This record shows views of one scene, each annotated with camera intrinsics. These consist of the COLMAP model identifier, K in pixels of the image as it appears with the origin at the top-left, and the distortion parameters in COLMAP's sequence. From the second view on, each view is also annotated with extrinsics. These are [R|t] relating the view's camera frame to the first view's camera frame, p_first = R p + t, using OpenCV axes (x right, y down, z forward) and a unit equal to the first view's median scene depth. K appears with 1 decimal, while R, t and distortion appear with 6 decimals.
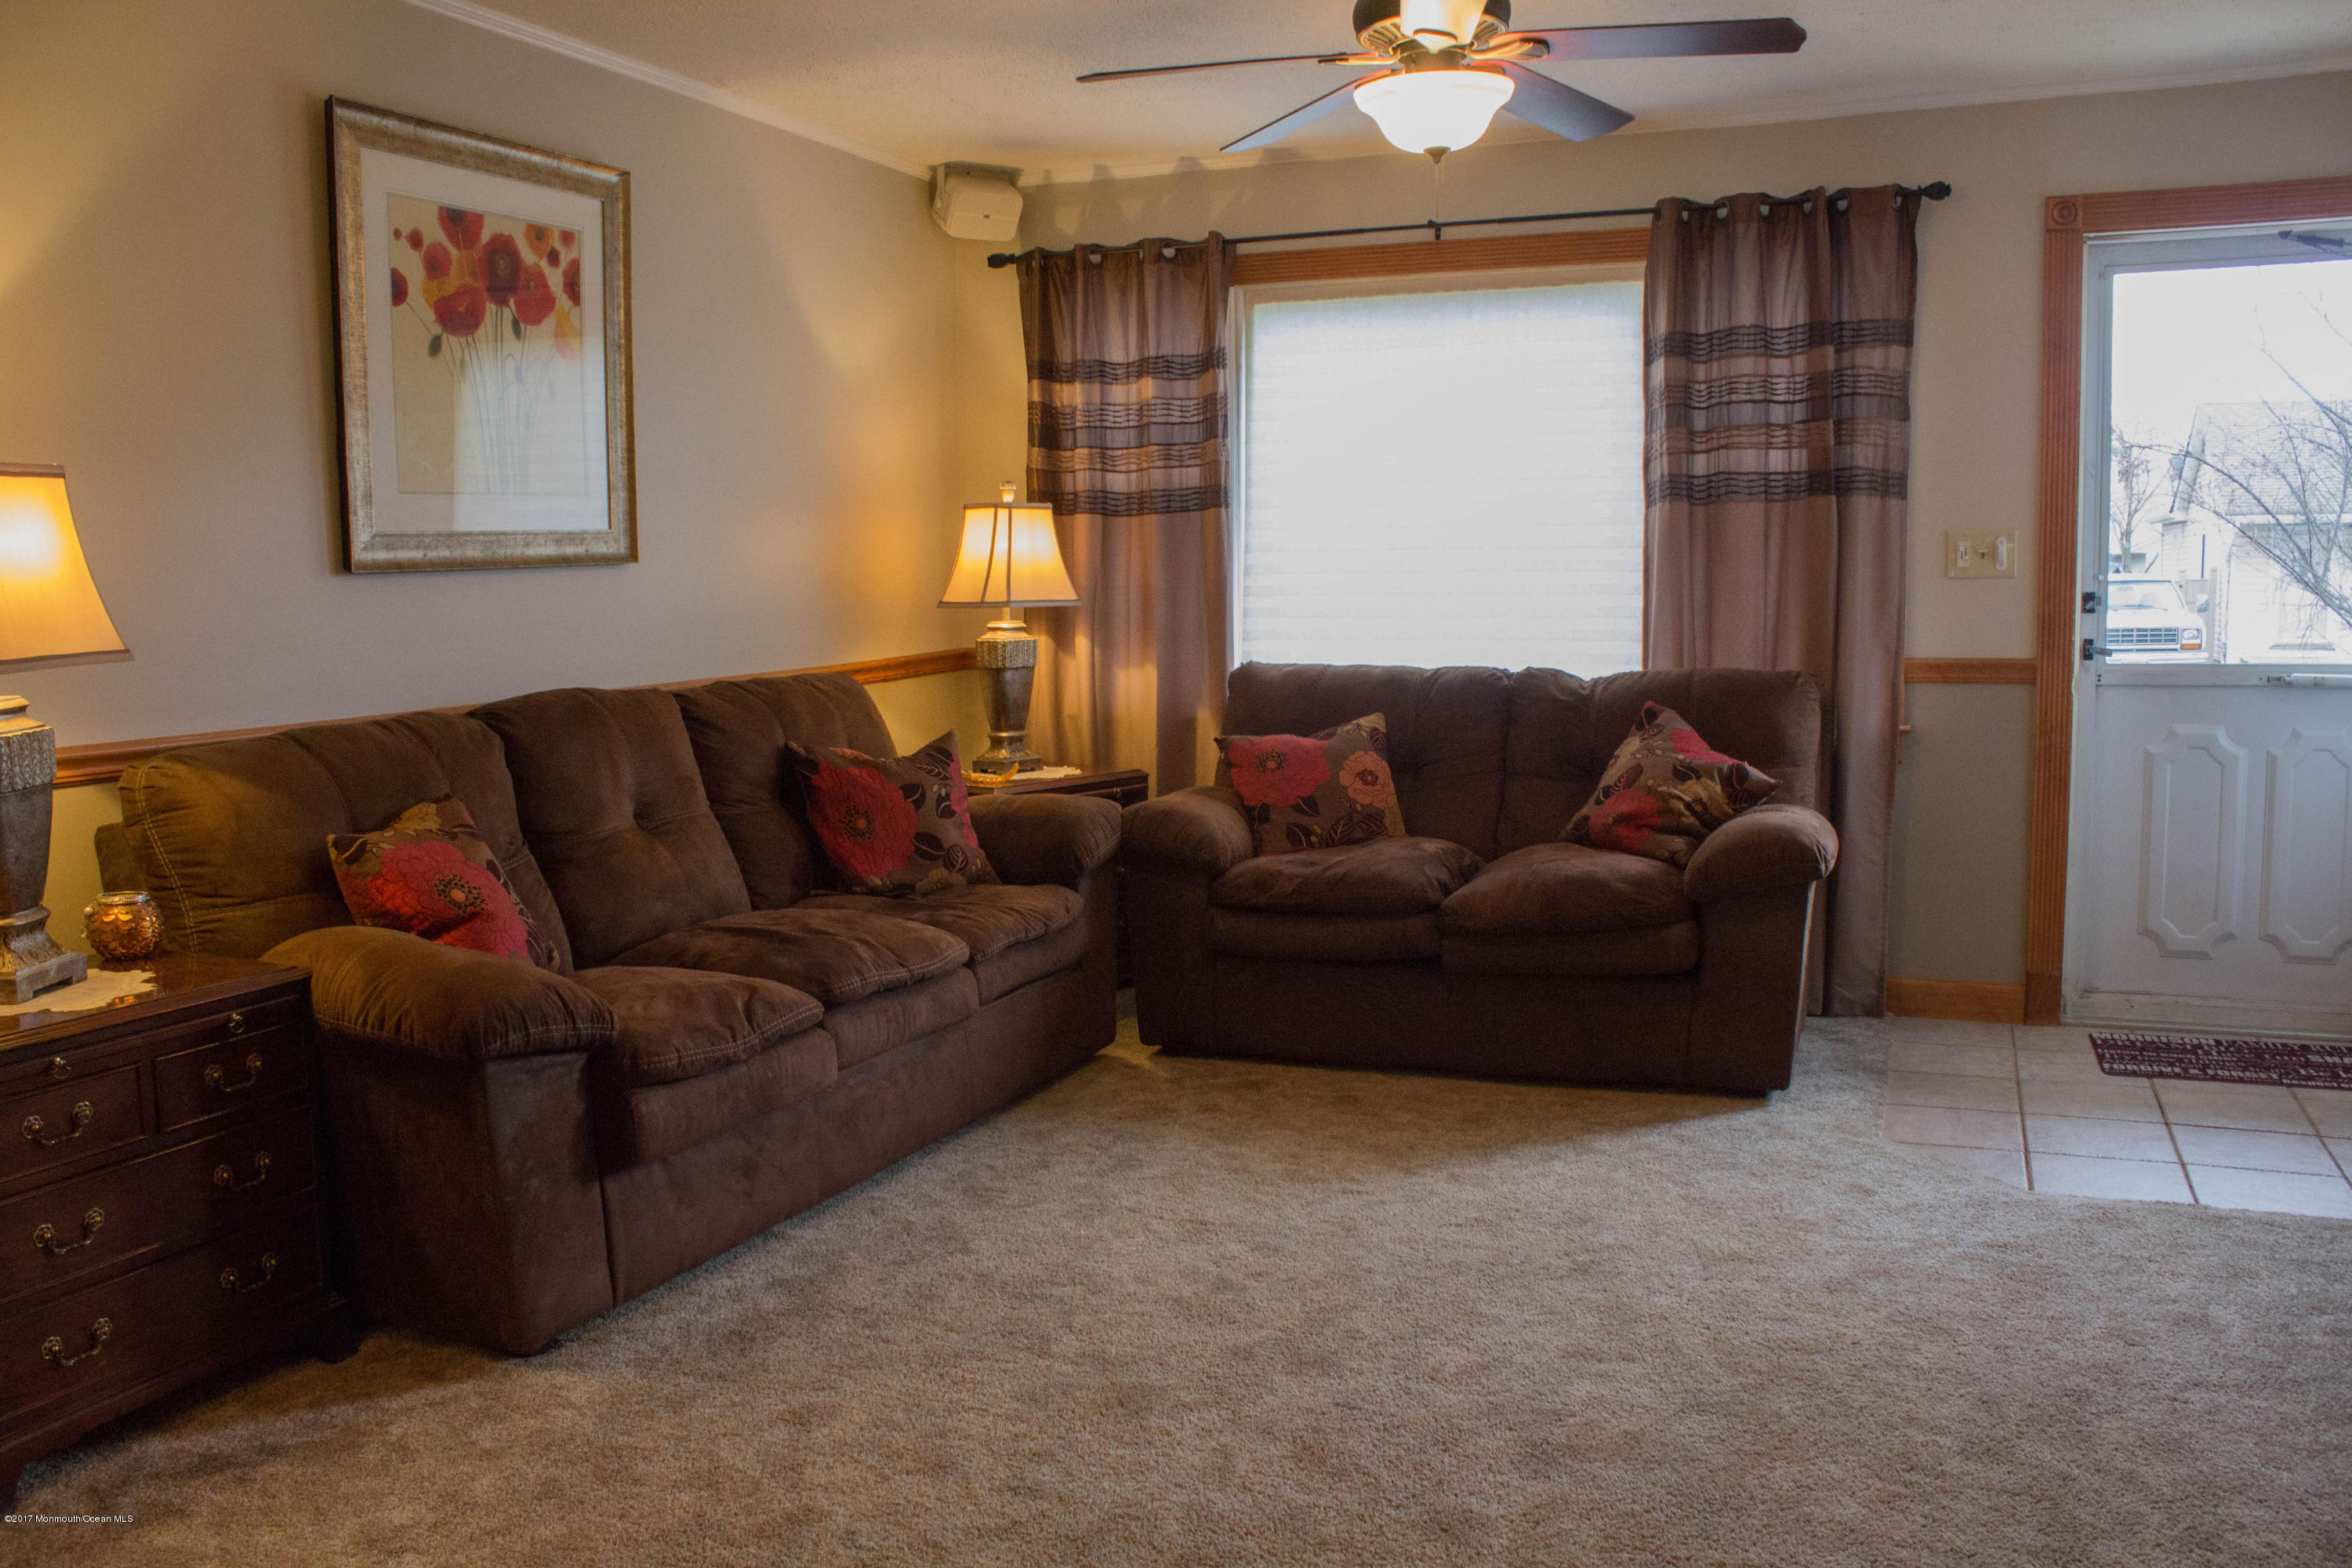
lens RADIAL K [[2008.9, 0, 1176.0], [0, 2008.9, 784.0], [0, 0, 1]] dist [-0.188895, 0.184003]
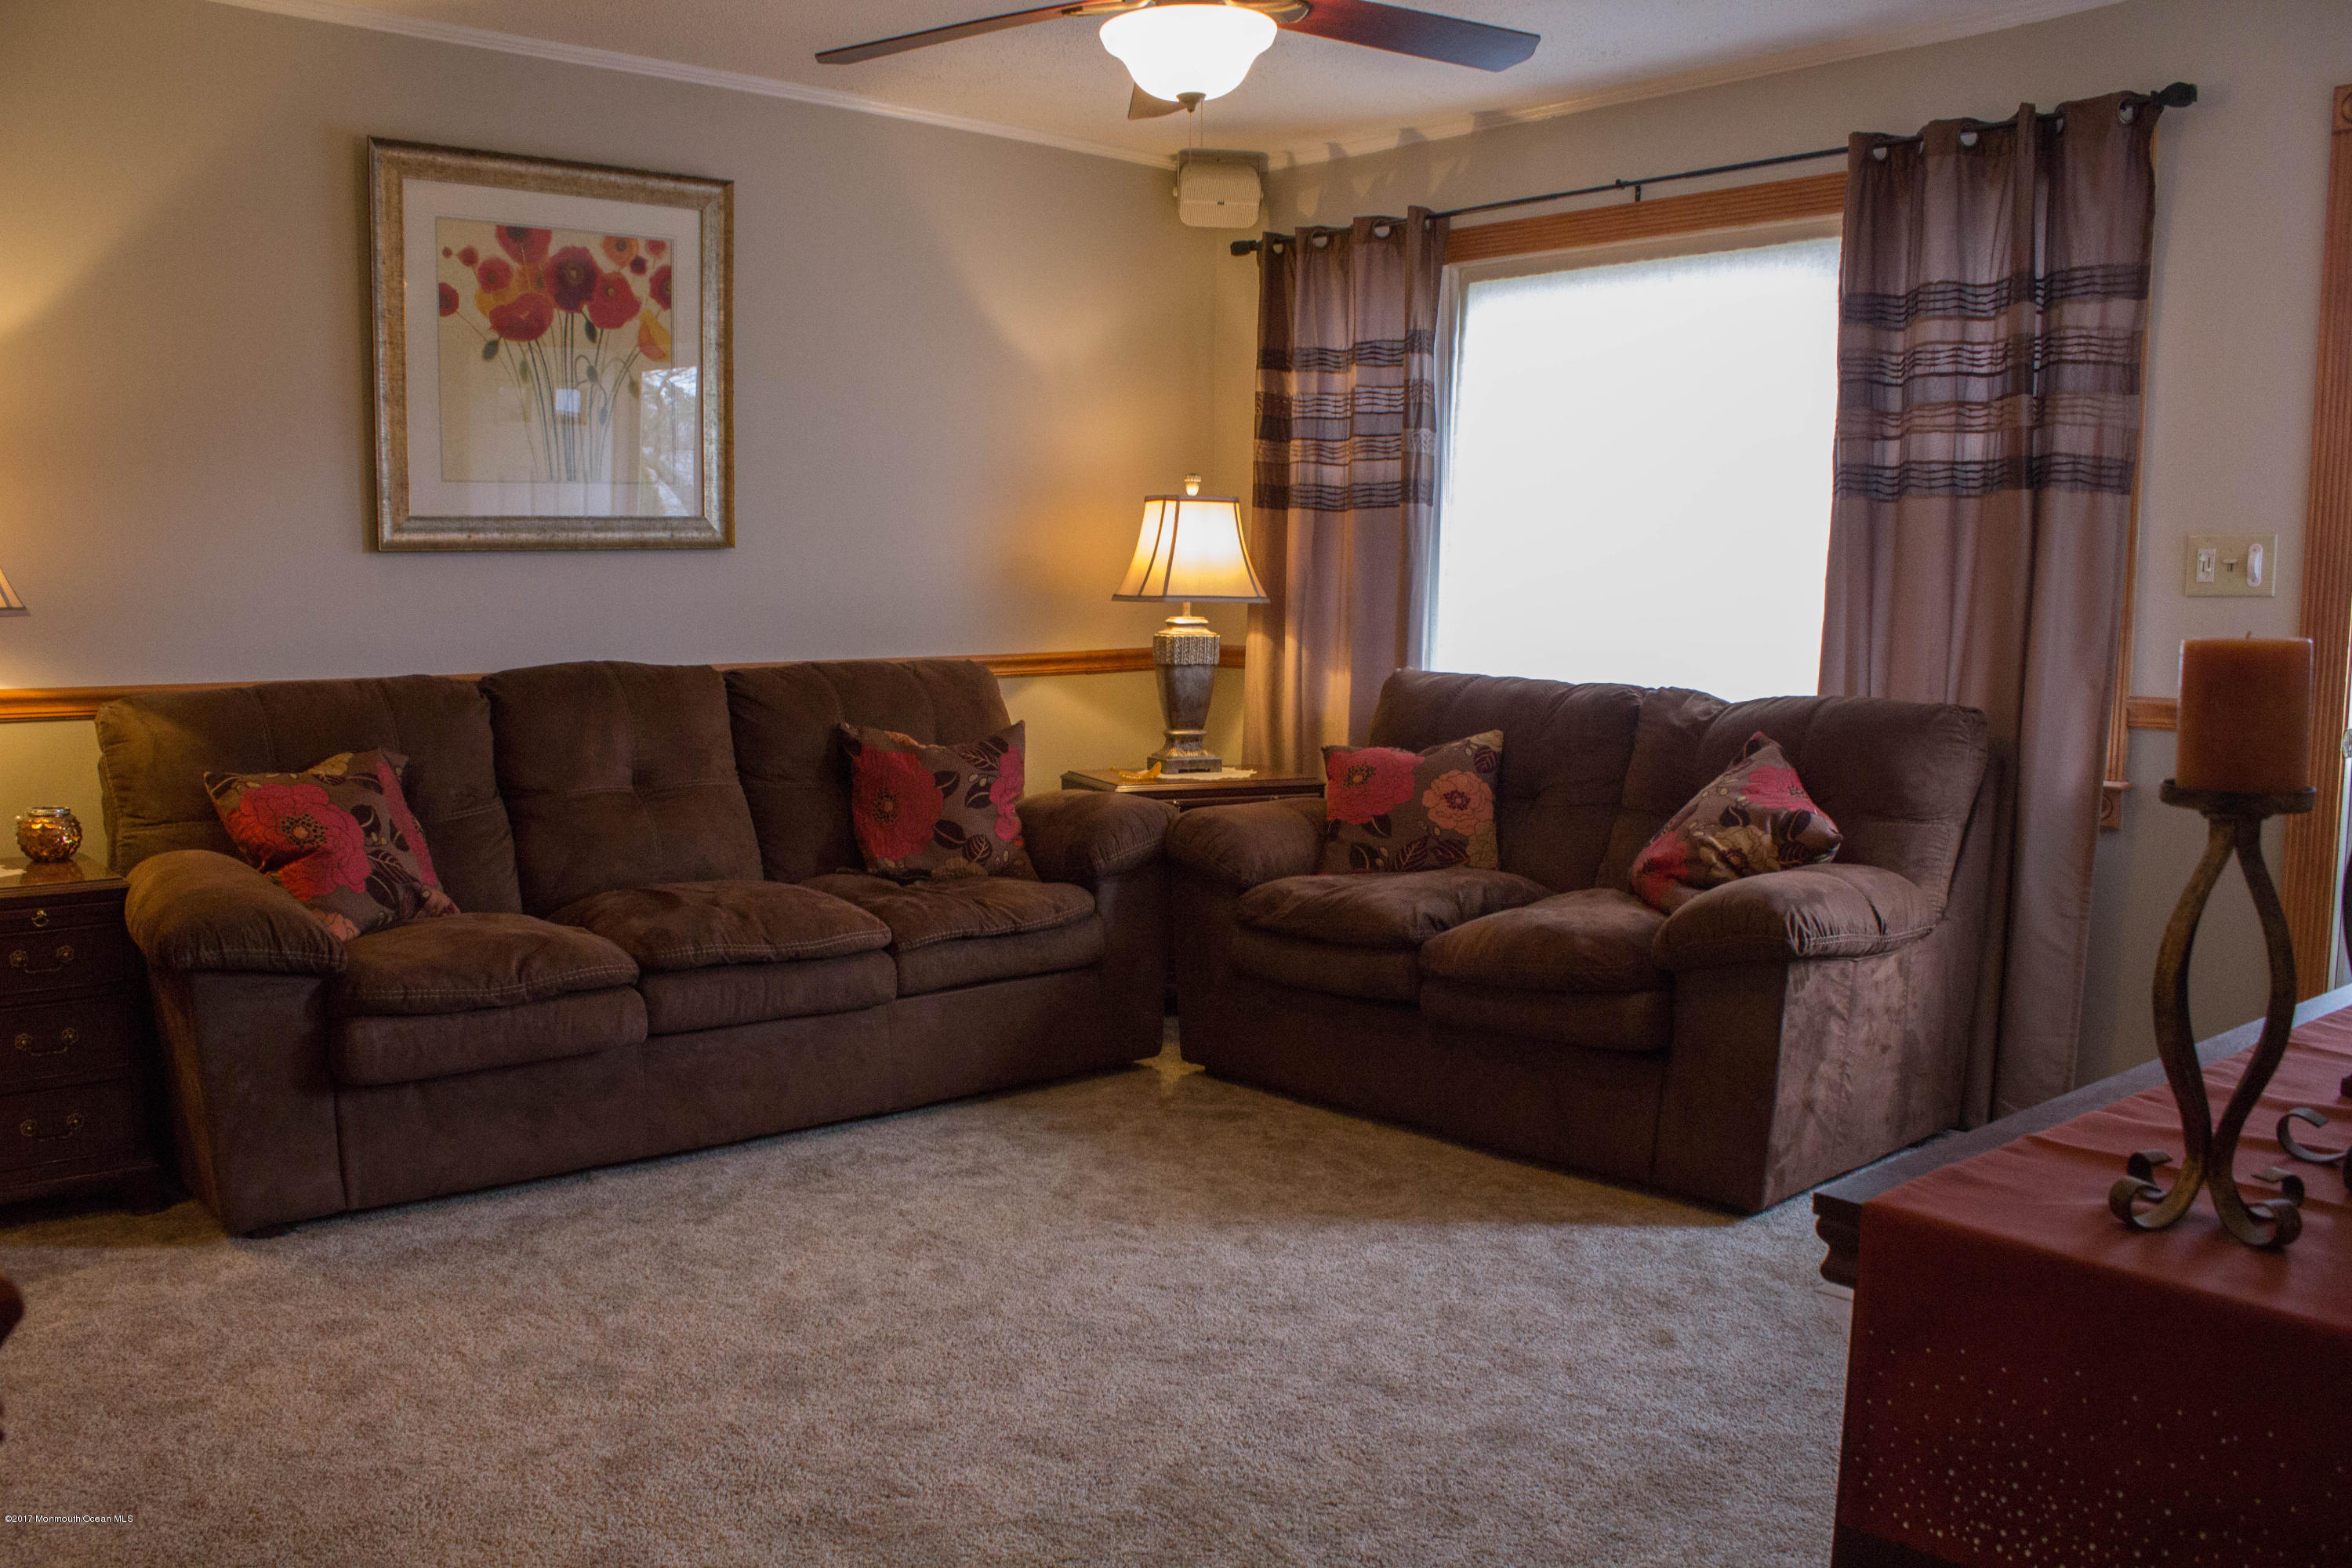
lens RADIAL K [[2008.9, 0, 1176.0], [0, 2008.9, 784.0], [0, 0, 1]] dist [-0.188895, 0.184003]
pose [[0.893210, 0.065991, -0.444770, 0.420859], [-0.067643, 0.997635, 0.012174, -0.013973], [0.444522, 0.019212, 0.895562, 0.149261]]
